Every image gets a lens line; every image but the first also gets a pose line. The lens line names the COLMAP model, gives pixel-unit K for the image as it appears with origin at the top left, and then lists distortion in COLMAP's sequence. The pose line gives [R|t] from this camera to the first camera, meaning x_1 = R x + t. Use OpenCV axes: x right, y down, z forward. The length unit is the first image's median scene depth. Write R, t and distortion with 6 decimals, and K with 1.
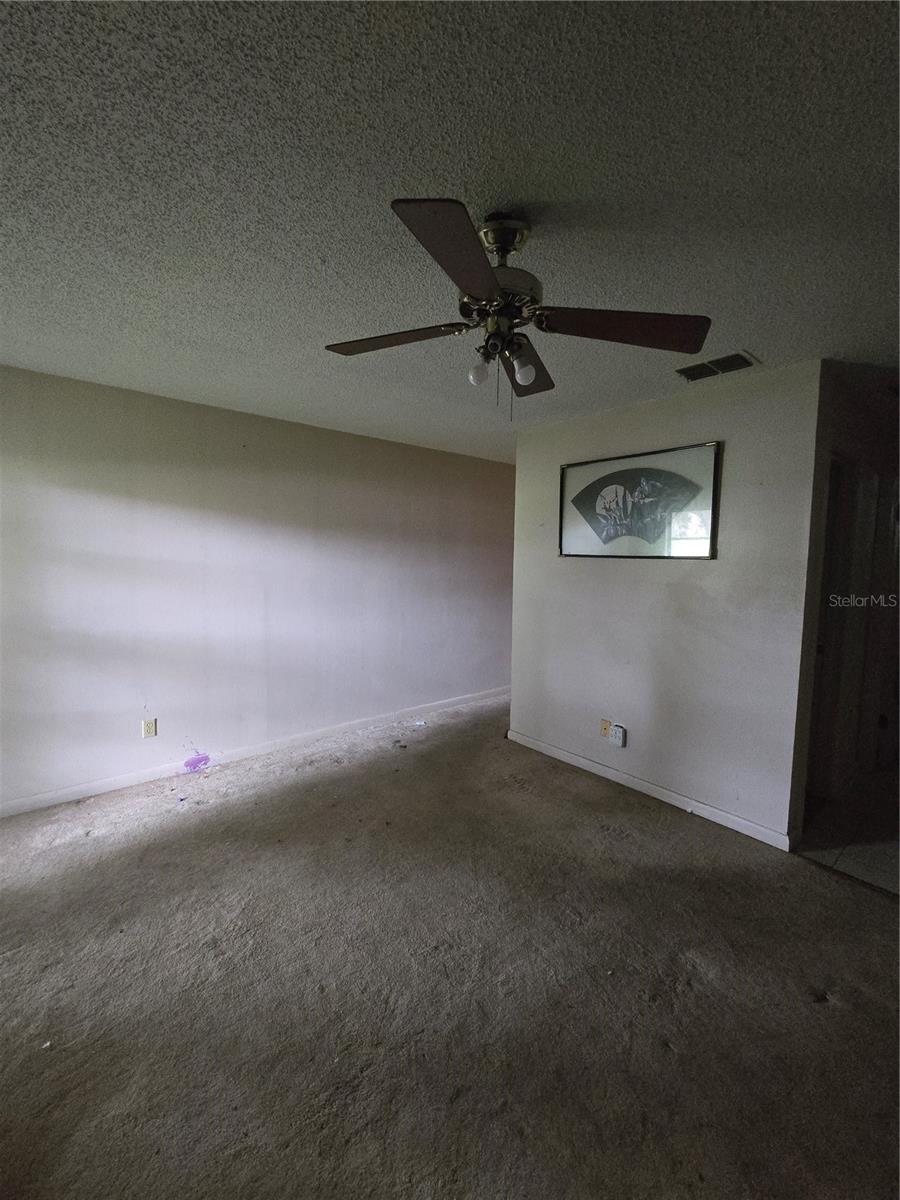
lens RADIAL K [[493.4, 0, 444.2], [0, 493.4, 595.1], [0, 0, 1]] dist [0.004642, -0.001672]
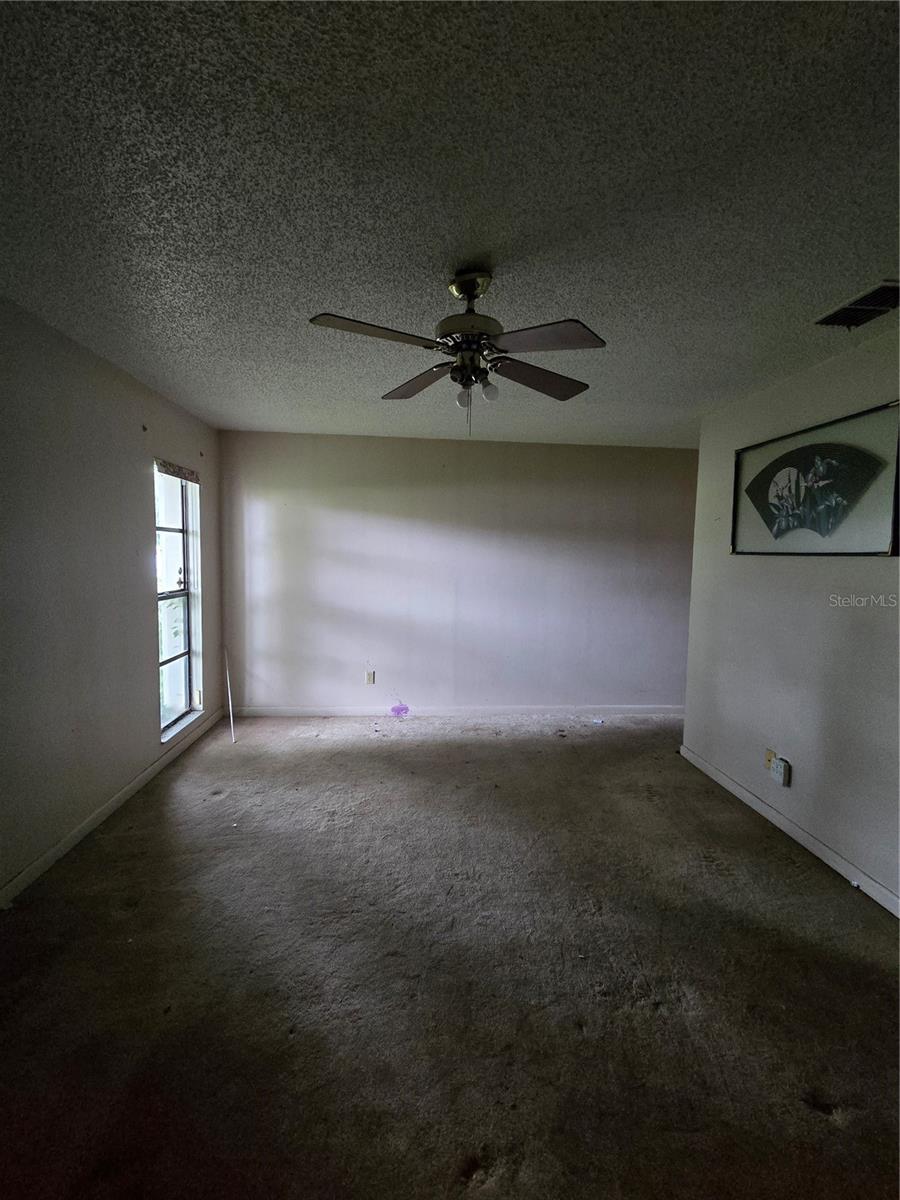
lens RADIAL K [[493.4, 0, 445.3], [0, 493.4, 595.1], [0, 0, 1]] dist [0.004642, -0.001672]
pose [[0.808966, 0.049326, -0.585782, 0.429481], [-0.054471, 0.998476, 0.008854, 0.016995], [0.585326, 0.024746, 0.810420, -0.005836]]
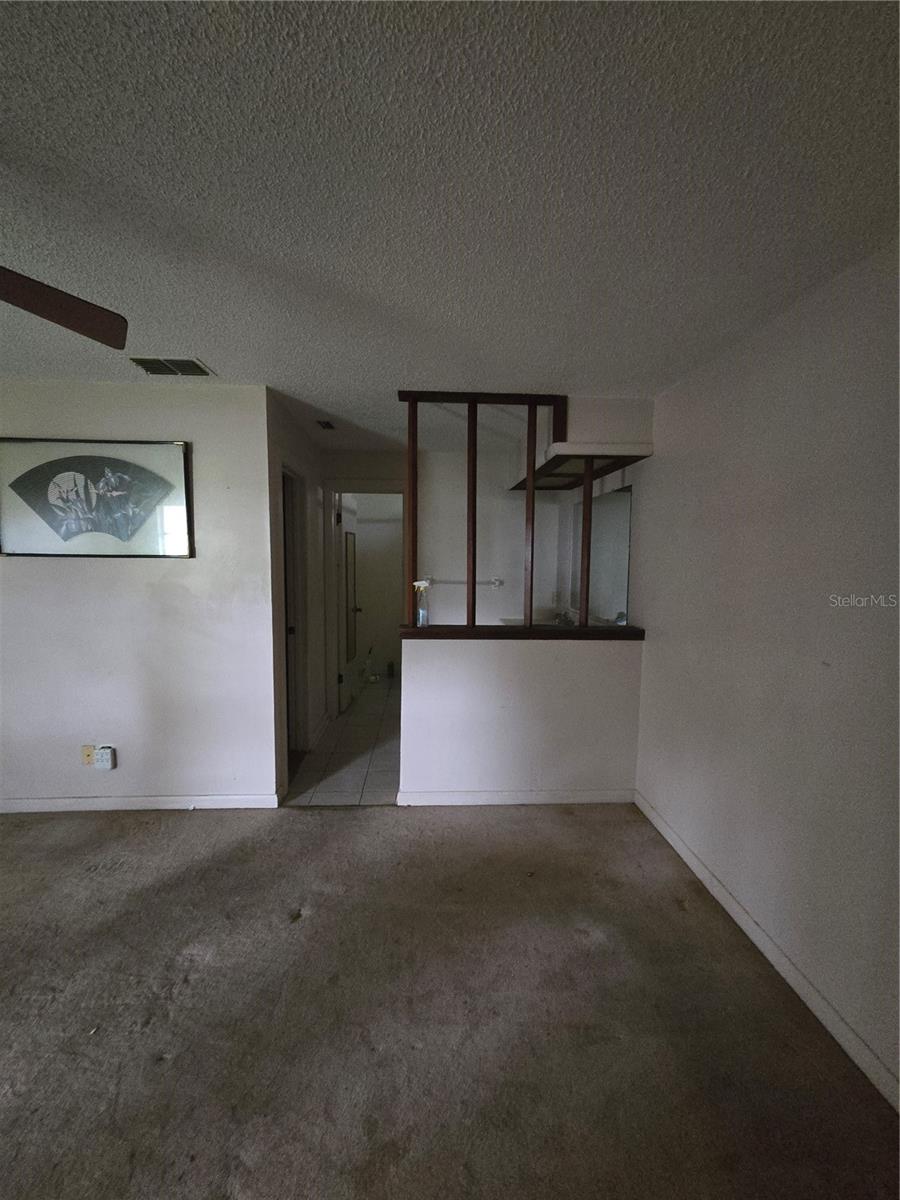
lens RADIAL K [[493.4, 0, 452.4], [0, 493.4, 592.4], [0, 0, 1]] dist [0.004642, -0.001672]
pose [[0.598415, -0.073375, 0.797819, 0.046325], [0.069365, 0.996803, 0.039647, -0.003368], [-0.798178, 0.031616, 0.601591, -0.041862]]
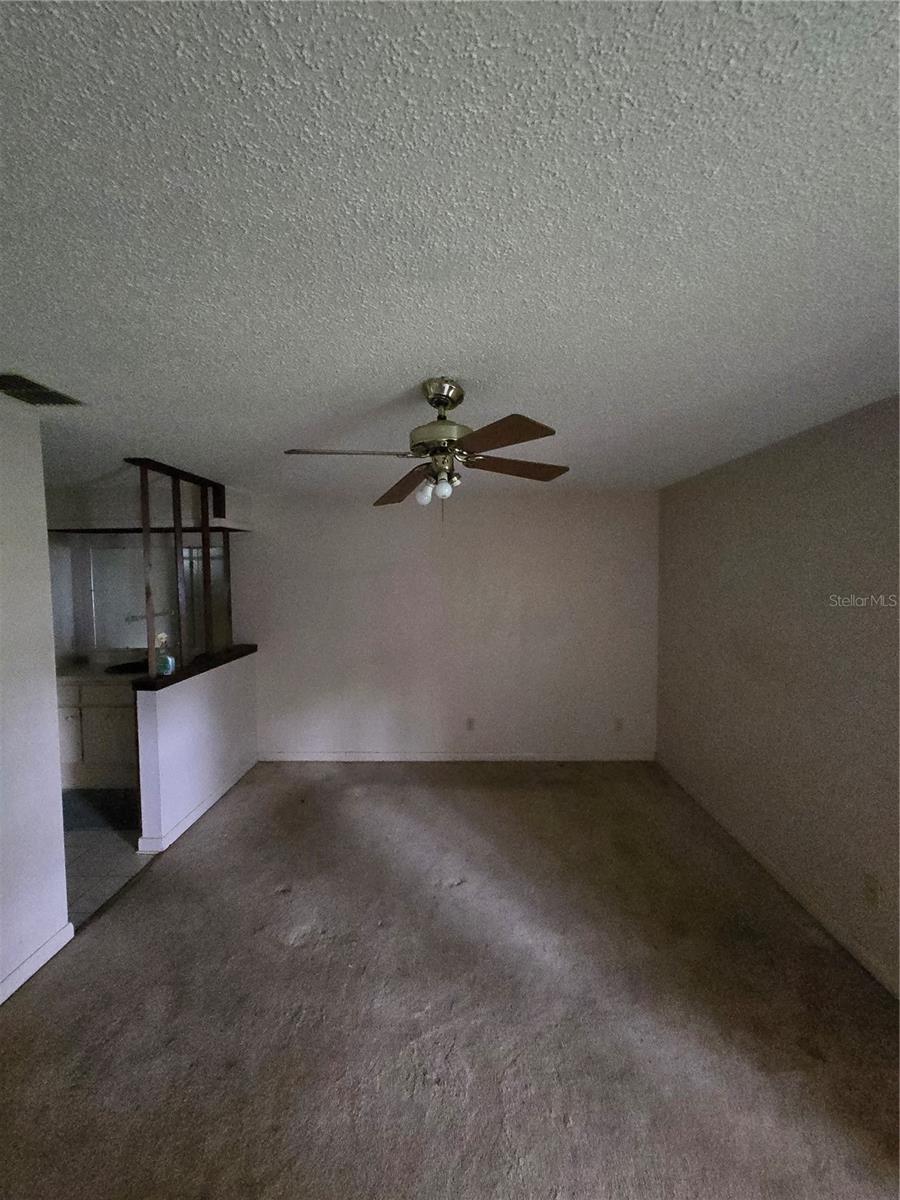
lens RADIAL K [[493.4, 0, 448.1], [0, 493.4, 592.4], [0, 0, 1]] dist [0.004642, -0.001672]
pose [[-0.748240, -0.044536, 0.661931, -0.402579], [0.054390, 0.990268, 0.128109, -0.197762], [-0.661194, 0.131859, -0.738536, 1.046637]]
